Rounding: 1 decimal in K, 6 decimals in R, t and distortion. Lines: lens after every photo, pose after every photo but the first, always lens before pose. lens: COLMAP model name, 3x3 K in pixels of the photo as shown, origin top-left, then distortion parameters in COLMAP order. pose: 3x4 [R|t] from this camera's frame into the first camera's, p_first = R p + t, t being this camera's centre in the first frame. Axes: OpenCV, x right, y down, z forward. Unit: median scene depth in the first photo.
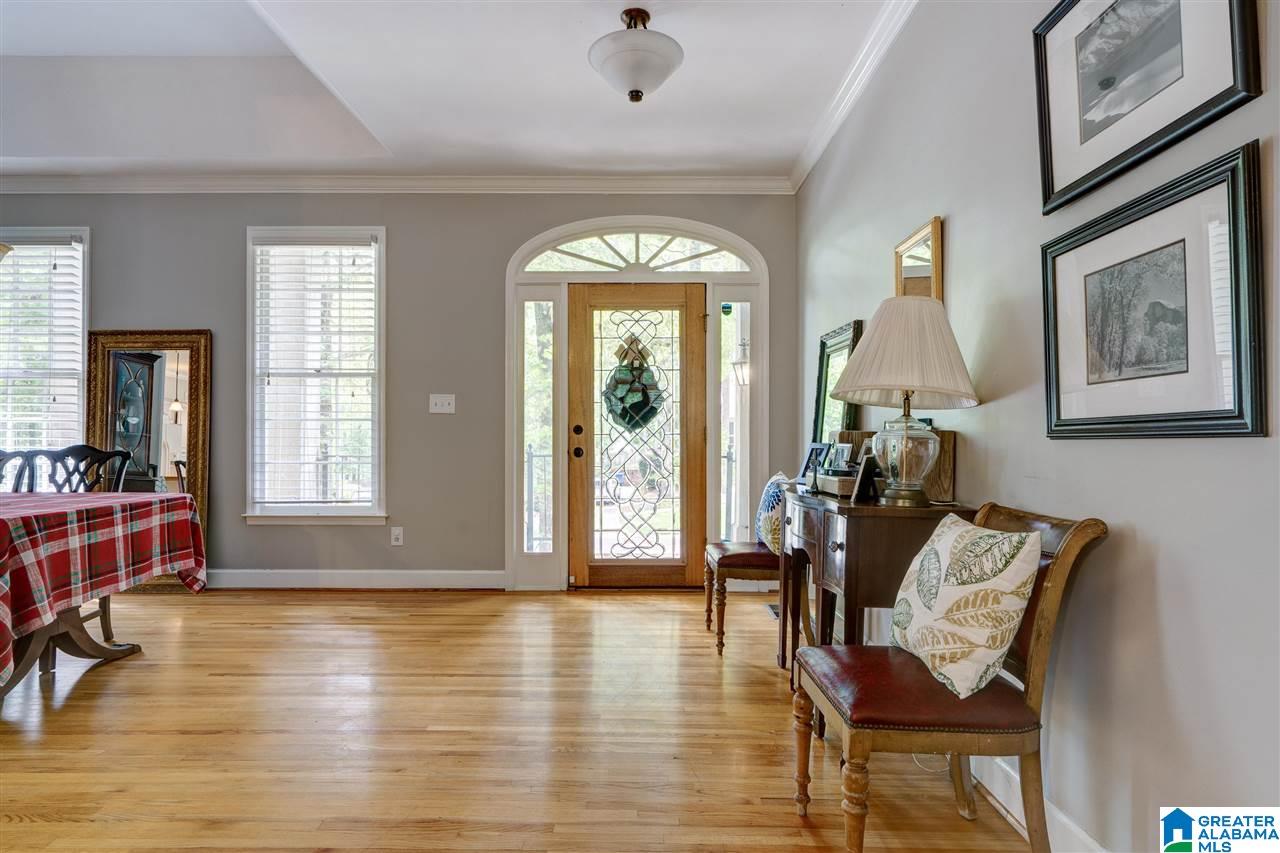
lens RADIAL K [[684.1, 0, 639.6], [0, 684.1, 439.5], [0, 0, 1]] dist [0.000277, -0.000190]
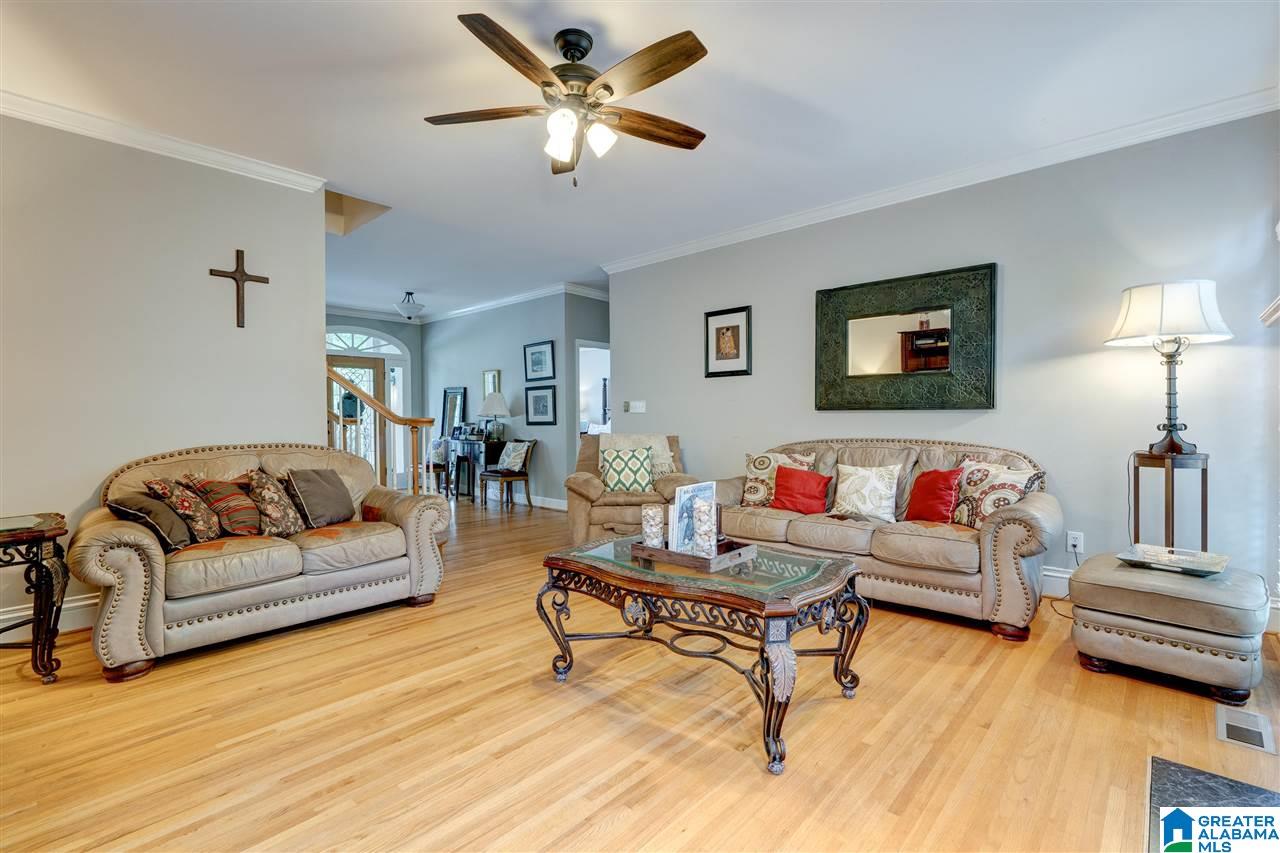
lens RADIAL K [[583.4, 0, 640.0], [0, 583.4, 426.5], [0, 0, 1]] dist [0.000000, 0.000043]
pose [[0.676166, -0.017576, 0.736540, -2.024342], [0.008610, 0.999836, 0.015954, -0.053379], [-0.736699, -0.004446, 0.676206, -2.554520]]
